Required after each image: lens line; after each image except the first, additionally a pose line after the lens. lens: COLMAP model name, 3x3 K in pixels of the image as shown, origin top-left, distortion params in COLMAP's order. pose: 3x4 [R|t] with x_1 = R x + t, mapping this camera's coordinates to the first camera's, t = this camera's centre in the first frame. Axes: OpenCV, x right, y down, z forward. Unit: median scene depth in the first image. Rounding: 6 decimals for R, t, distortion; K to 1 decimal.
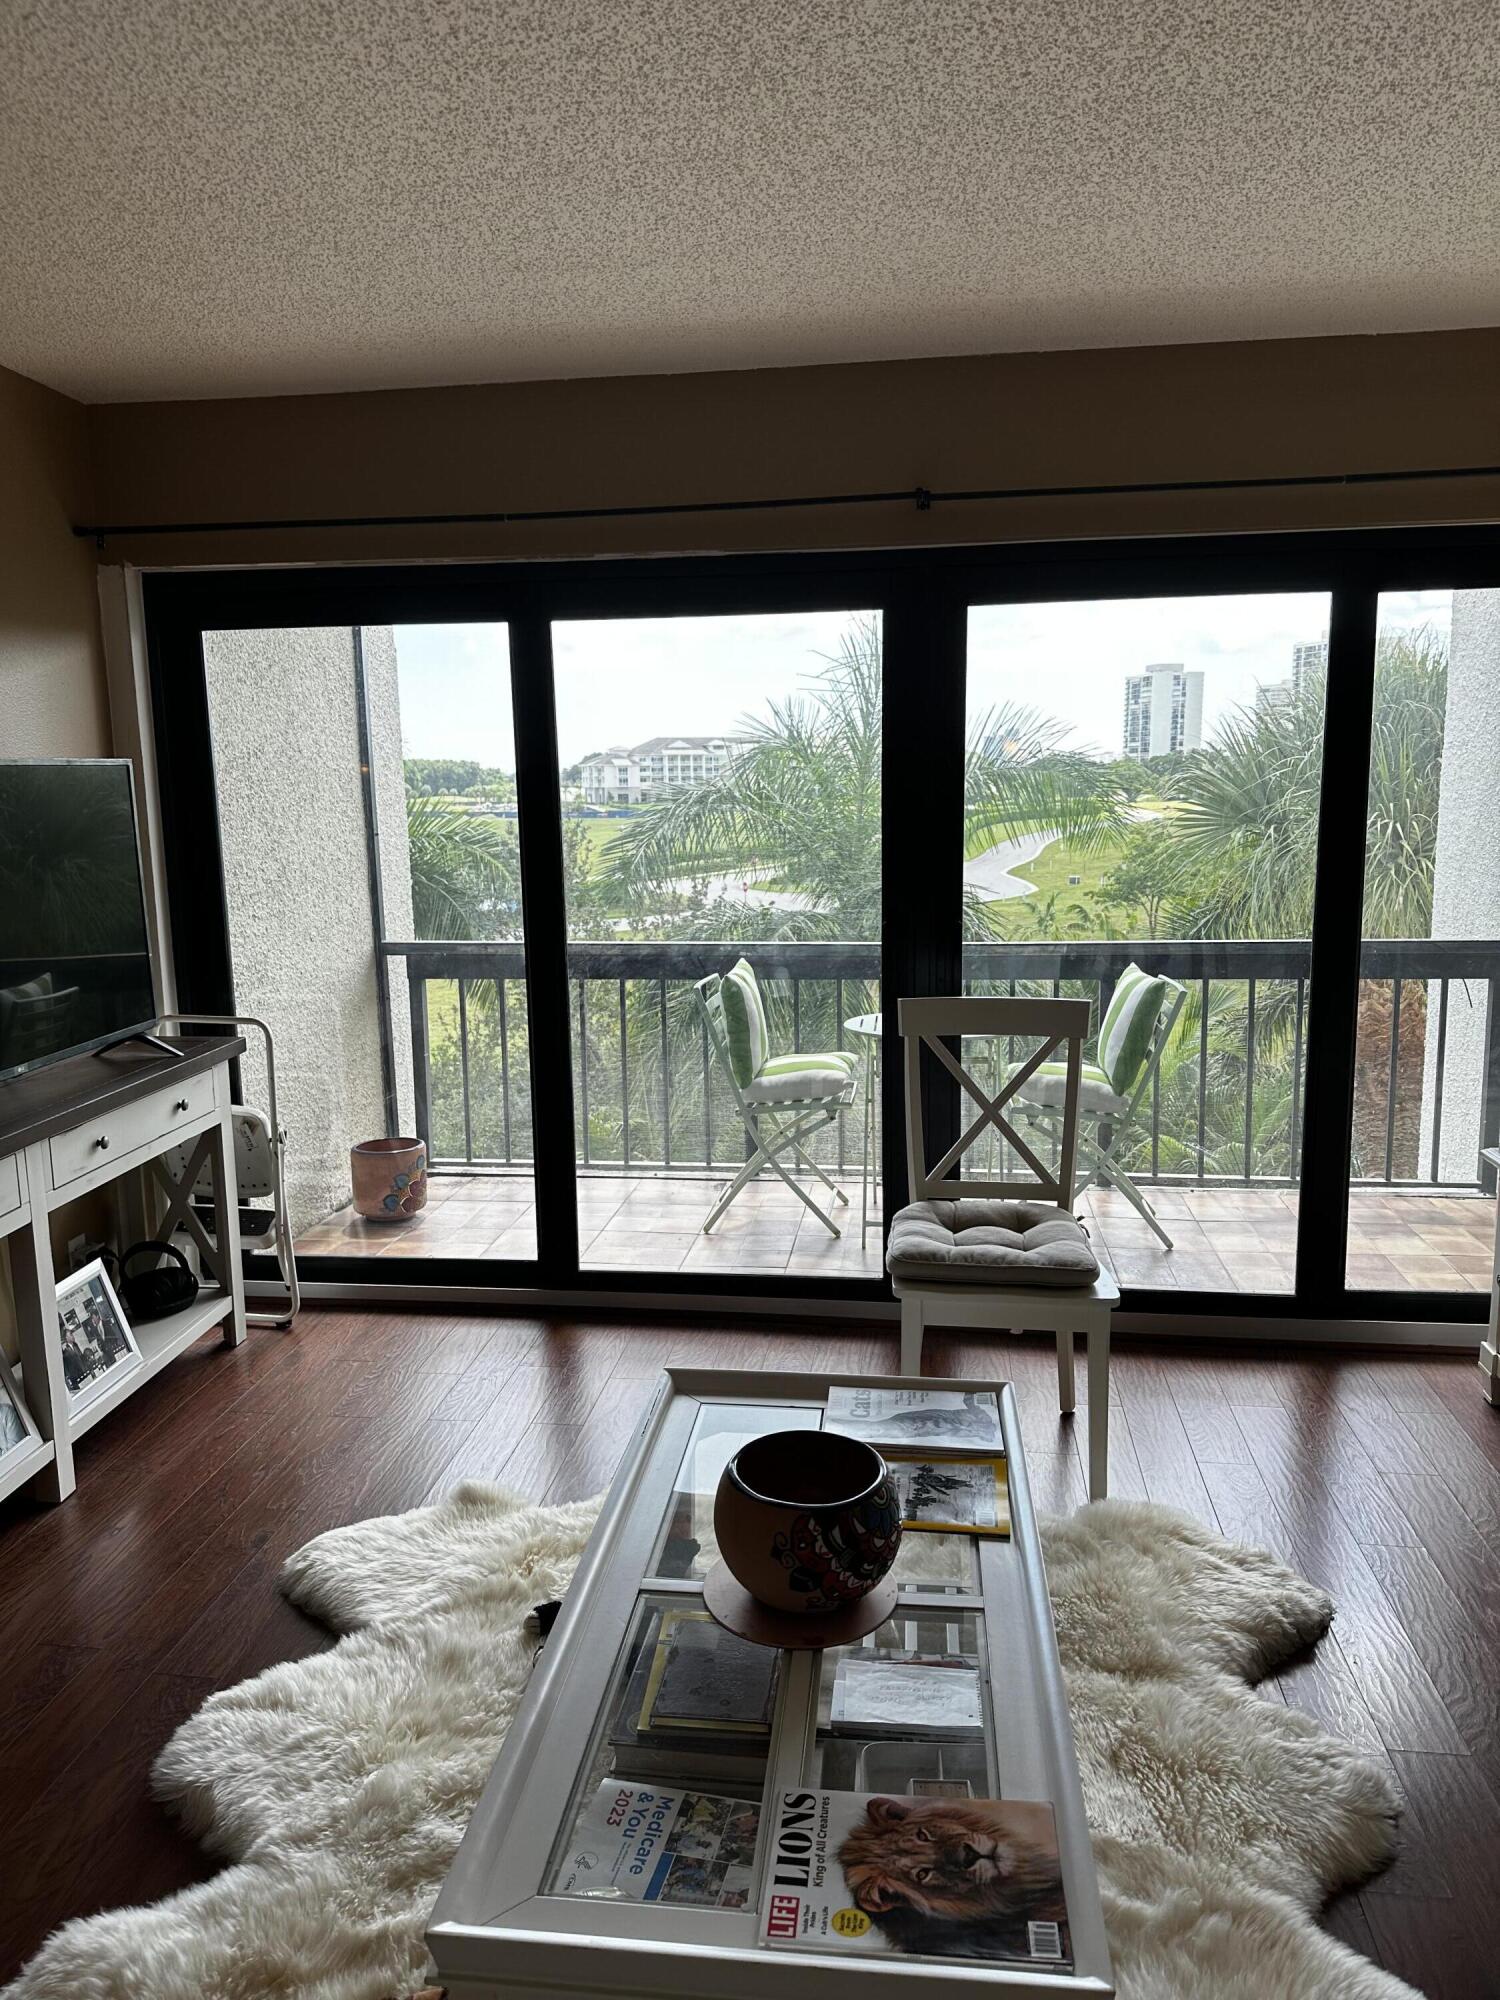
lens RADIAL K [[1419.0, 0, 751.8], [0, 1419.0, 1008.2], [0, 0, 1]] dist [0.093943, -0.091754]
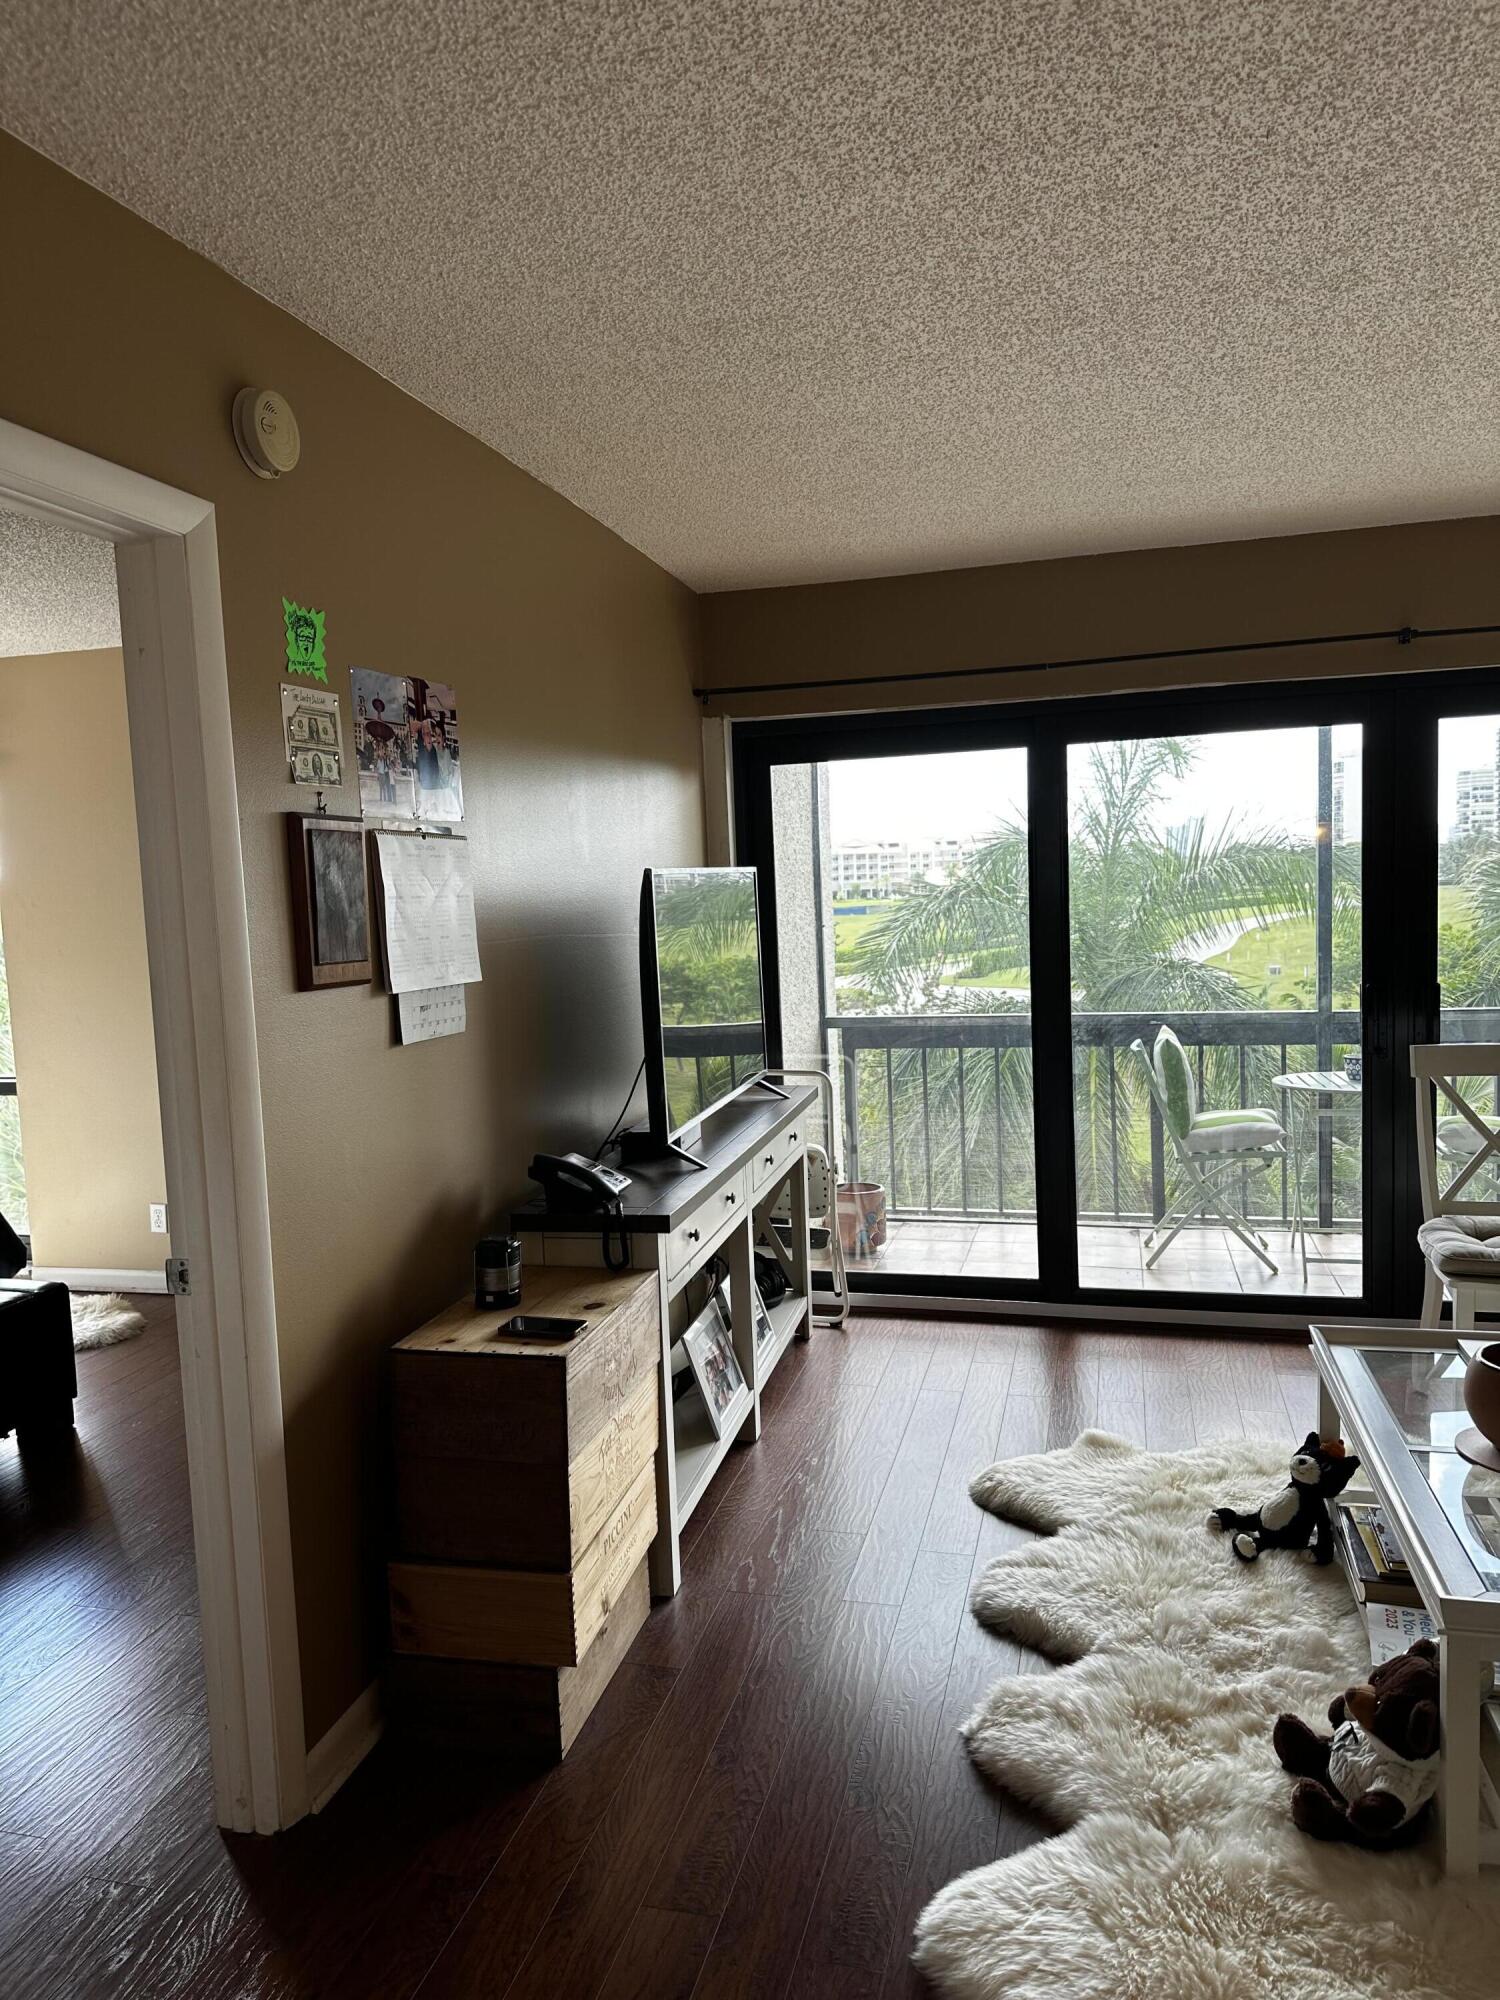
lens RADIAL K [[1425.2, 0, 750.0], [0, 1425.2, 1000.0], [0, 0, 1]] dist [0.044125, -0.026106]
pose [[0.992532, -0.014735, -0.121093, -0.230243], [0.005696, 0.997193, -0.074651, 0.033157], [0.121853, 0.073403, 0.989830, -0.200838]]
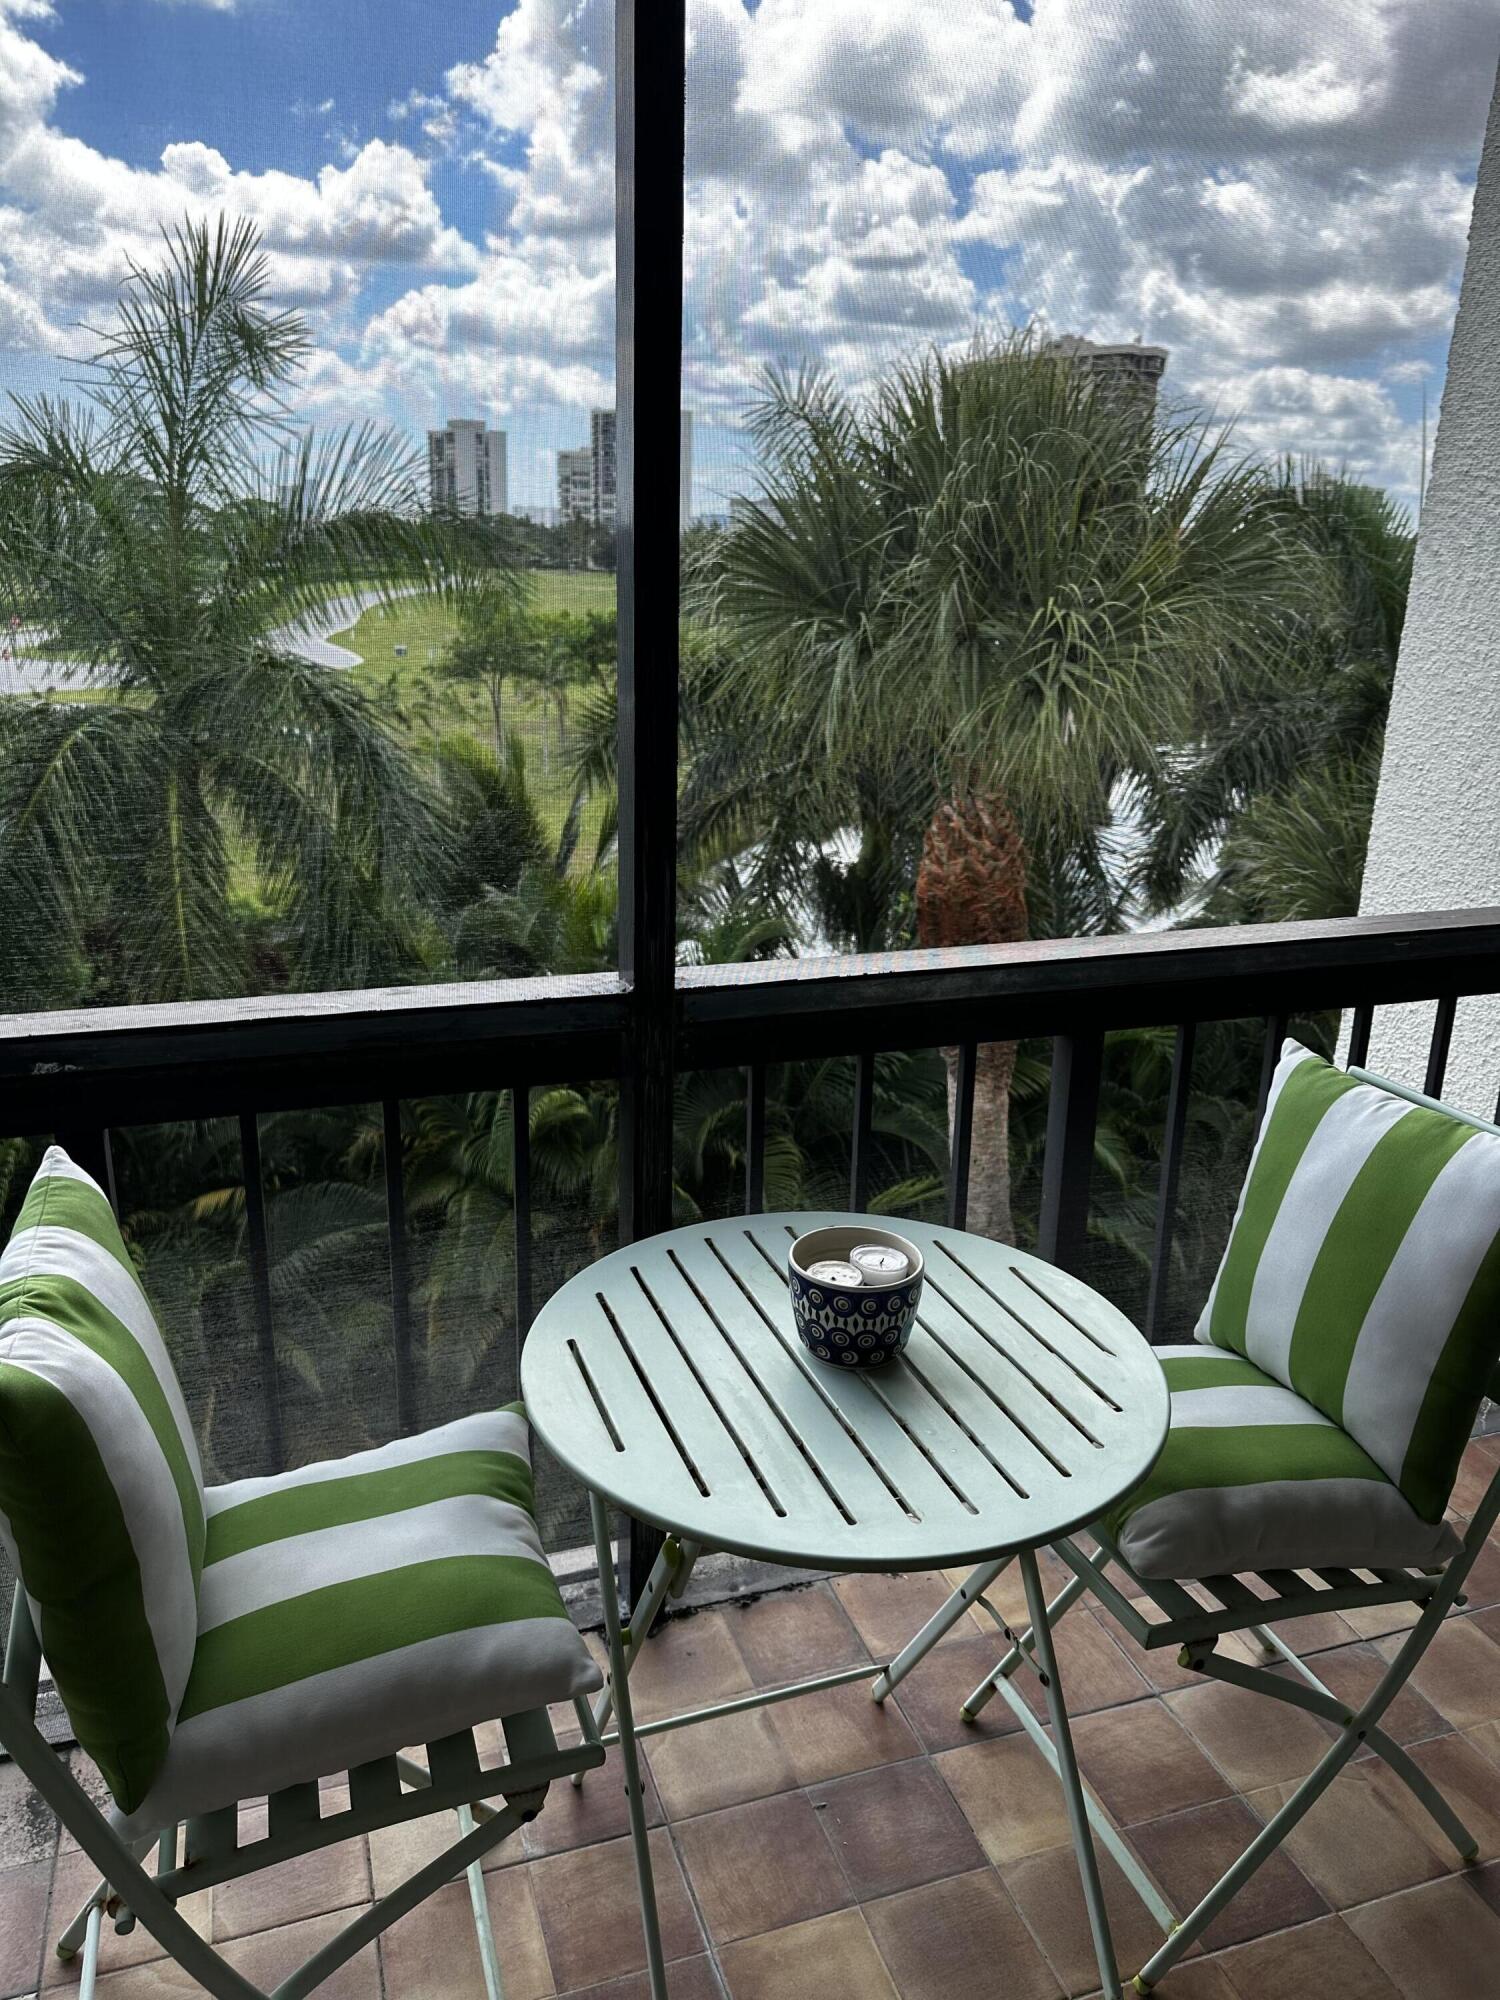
lens RADIAL K [[1408.8, 0, 746.0], [0, 1408.8, 1017.9], [0, 0, 1]] dist [0.154338, -0.307937]
pose [[0.895966, -0.102602, 0.432109, -0.002417], [0.030873, 0.984983, 0.169866, -0.116378], [-0.443049, -0.138854, 0.885679, 0.869940]]
